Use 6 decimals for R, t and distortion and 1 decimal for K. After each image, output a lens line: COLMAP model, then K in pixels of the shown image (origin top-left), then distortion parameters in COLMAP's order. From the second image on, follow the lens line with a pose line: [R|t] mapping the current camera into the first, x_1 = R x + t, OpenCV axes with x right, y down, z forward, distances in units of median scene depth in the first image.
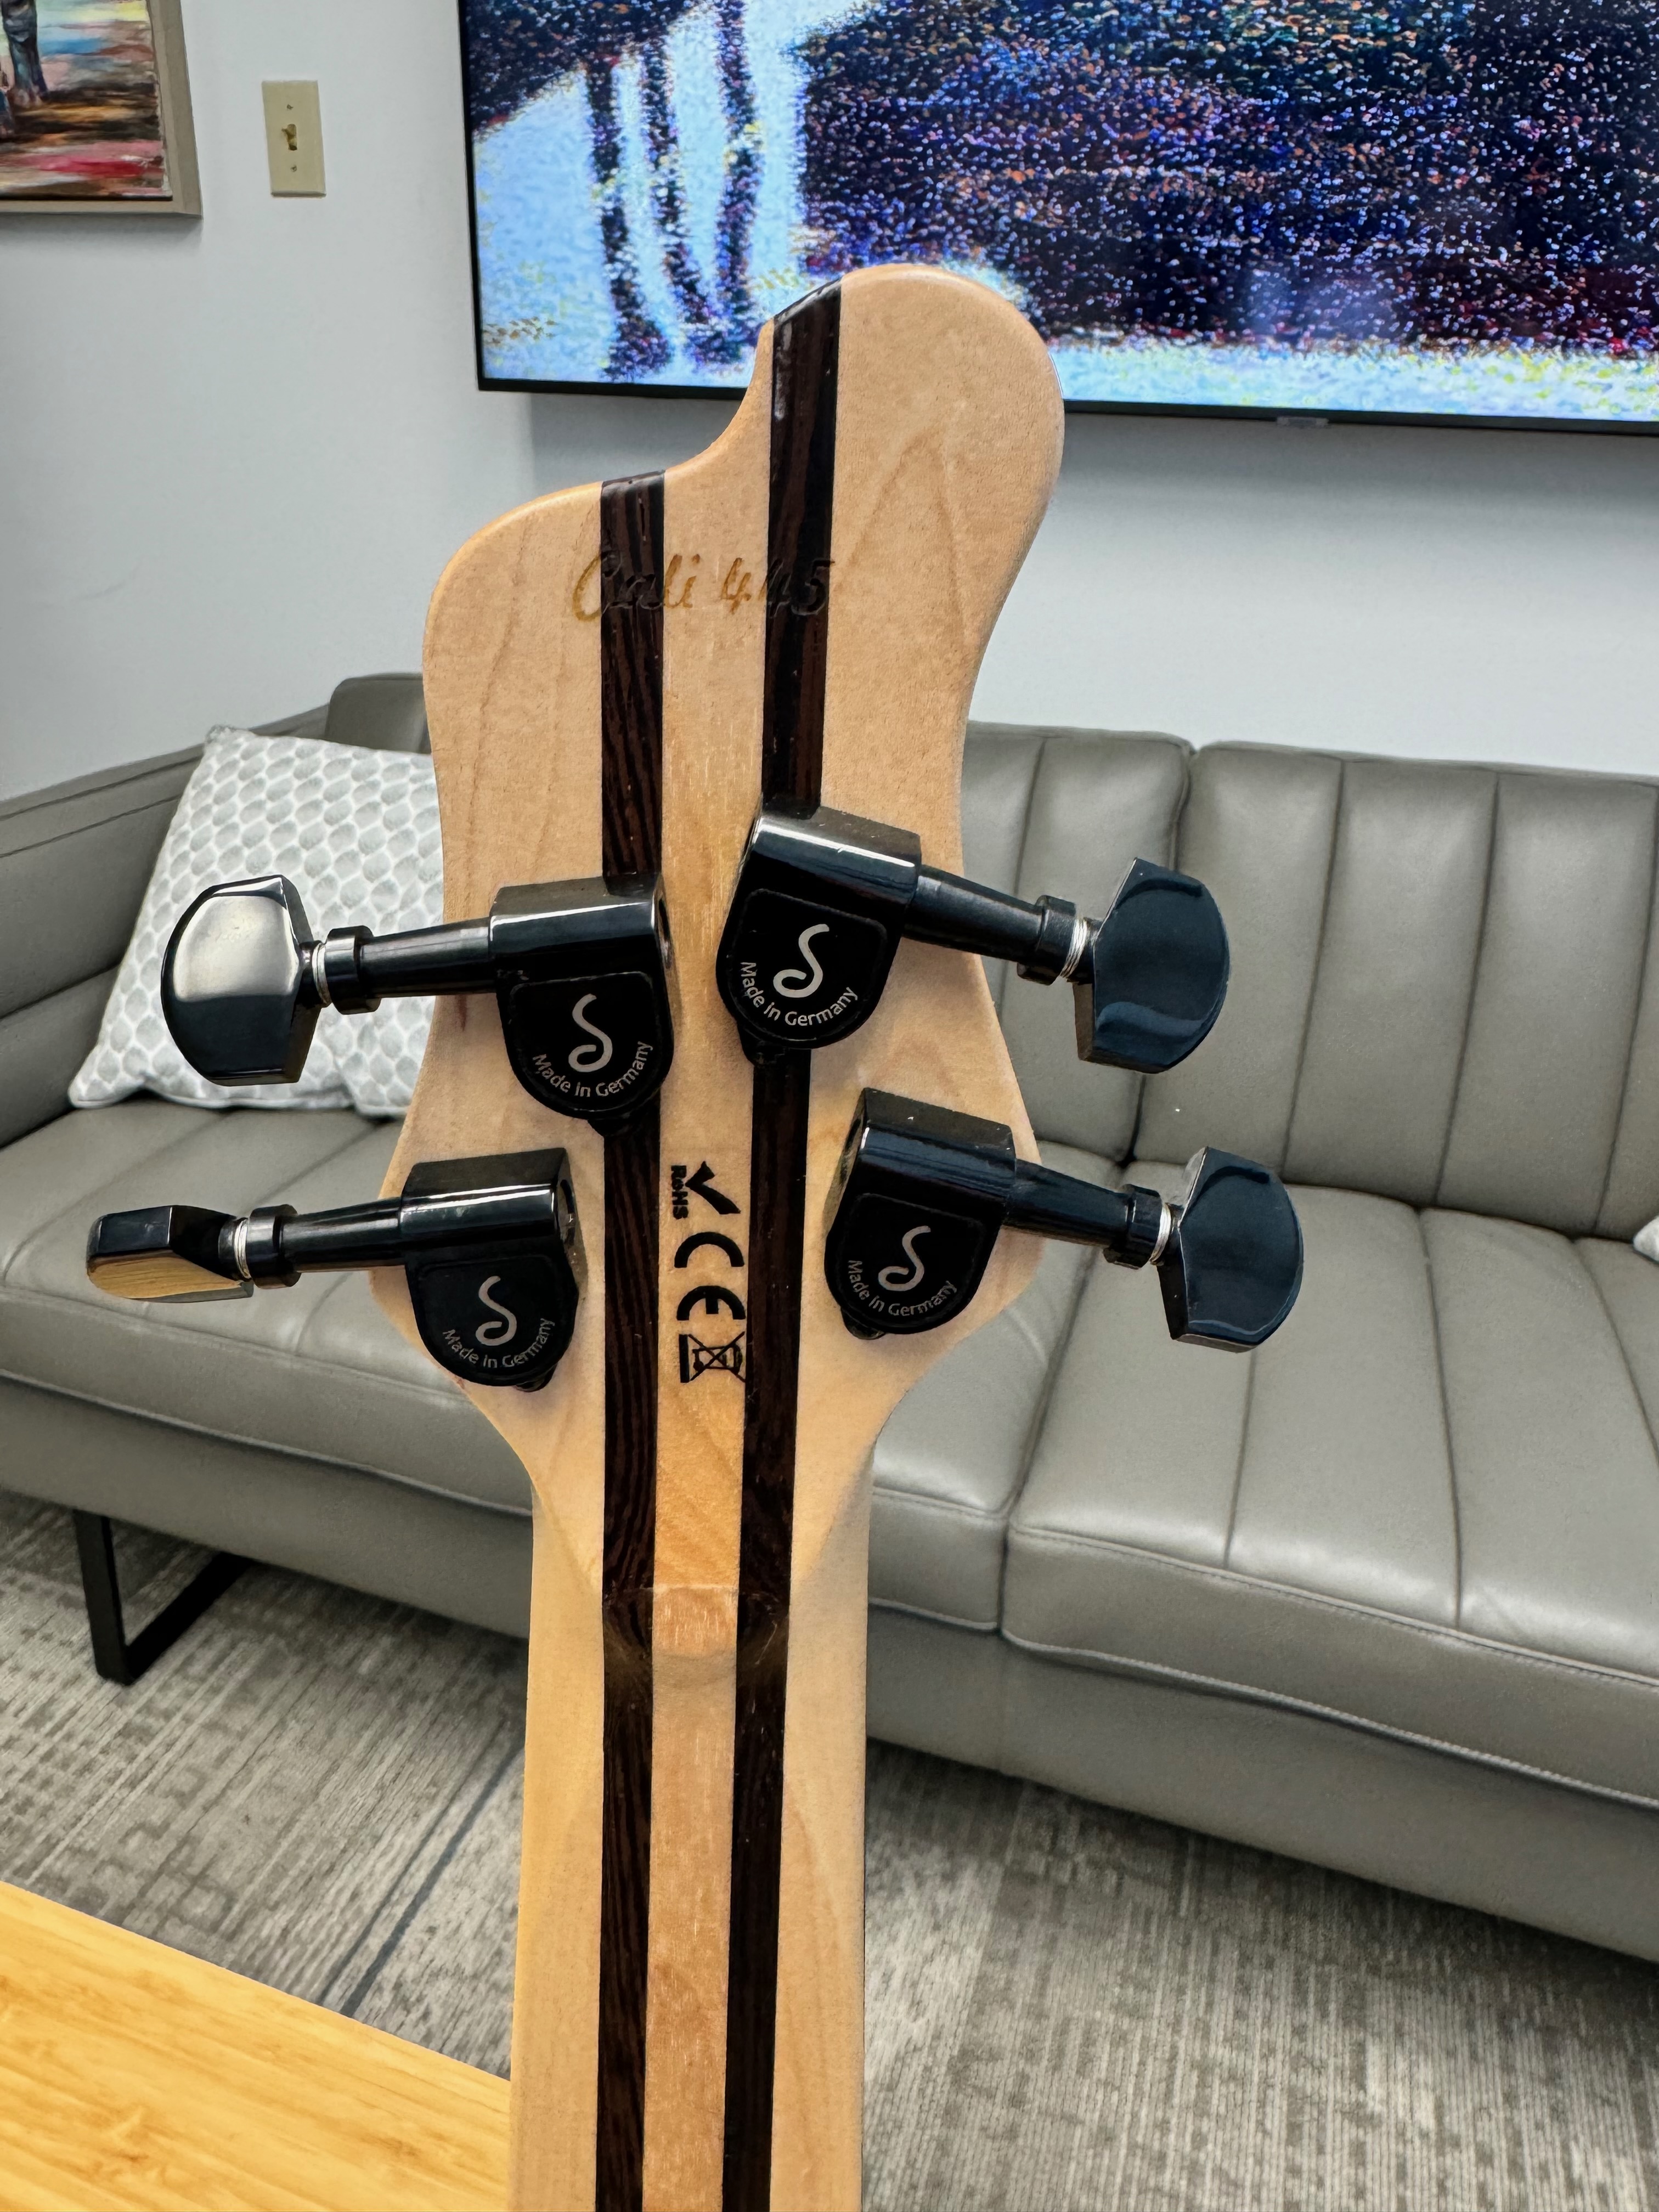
lens RADIAL K [[1587.2, 0, 831.4], [0, 1587.2, 964.4], [0, 0, 1]] dist [0.005410, -0.021305]
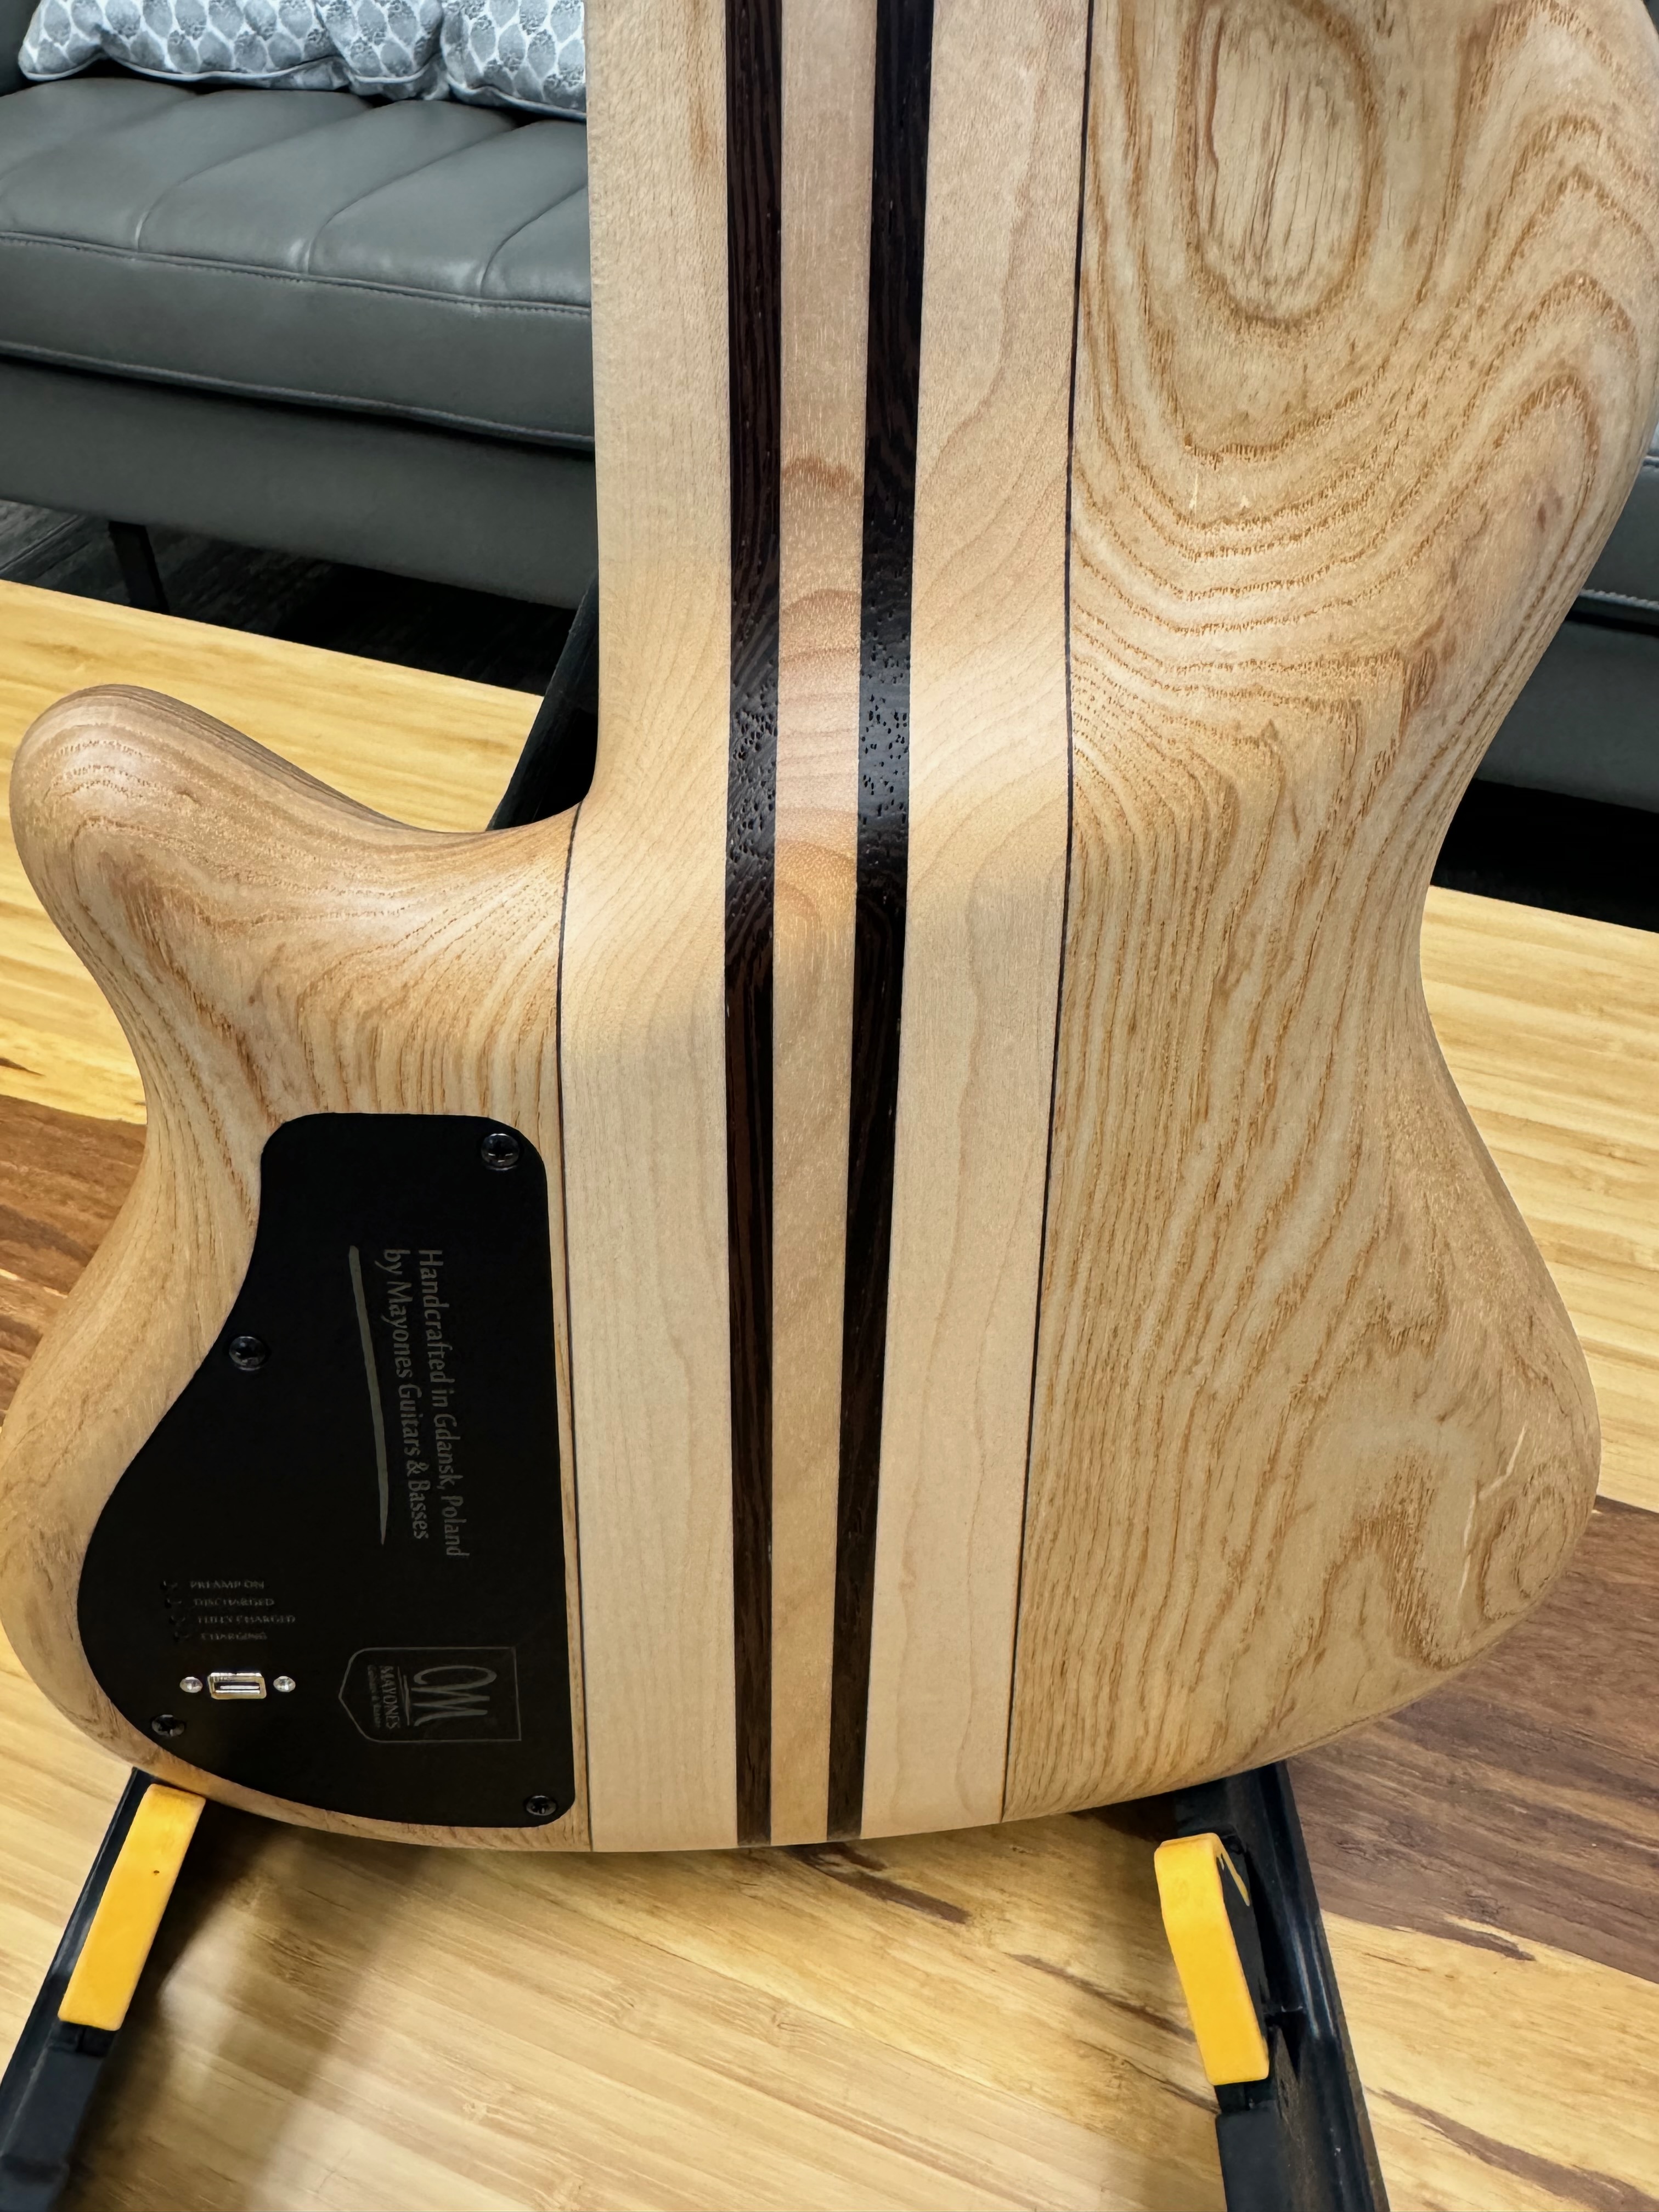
lens RADIAL K [[1518.4, 0, 844.8], [0, 1518.4, 967.5], [0, 0, 1]] dist [0.032469, -0.023139]
pose [[0.999848, -0.005600, -0.016491, -0.016371], [0.011336, 0.928125, 0.372097, 0.237317], [0.013222, -0.372227, 0.928047, 0.039039]]
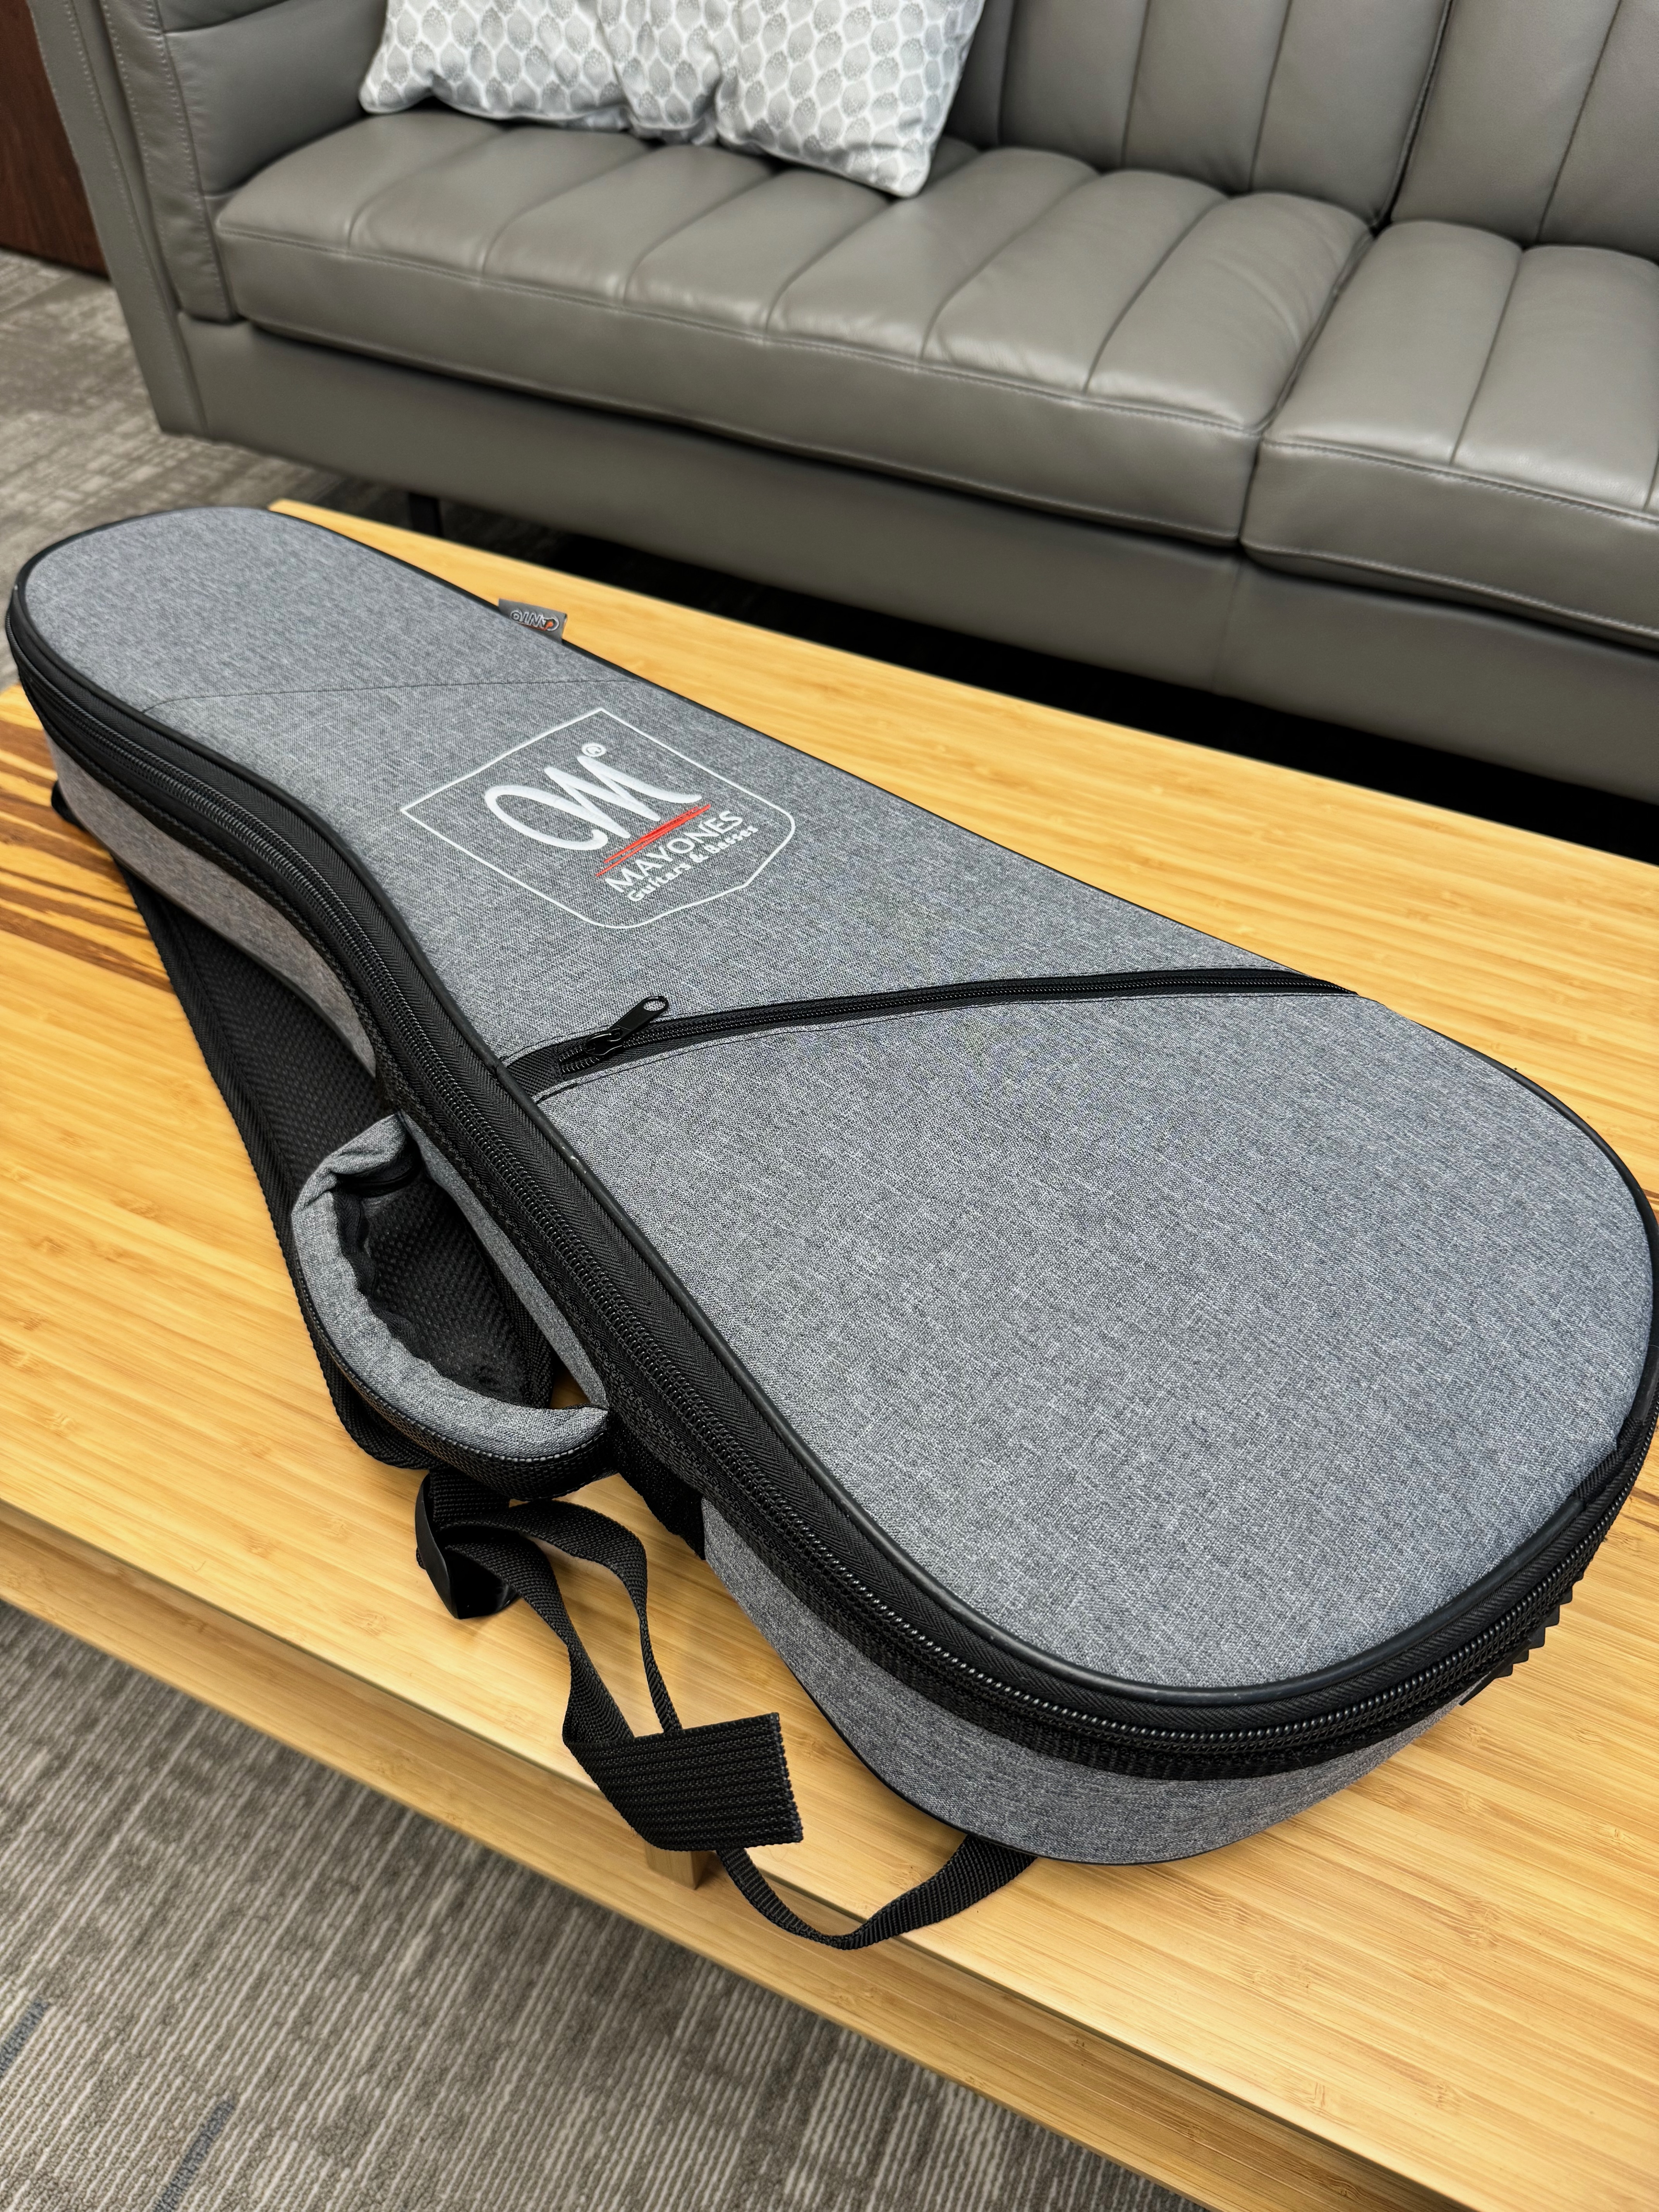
lens RADIAL K [[1587.2, 0, 826.7], [0, 1587.2, 1116.5], [0, 0, 1]] dist [0.005410, -0.021305]
pose [[0.996285, 0.066607, -0.054592, -0.078307], [-0.035172, 0.893312, 0.448058, 0.204650], [0.078611, -0.444473, 0.892336, -0.194351]]
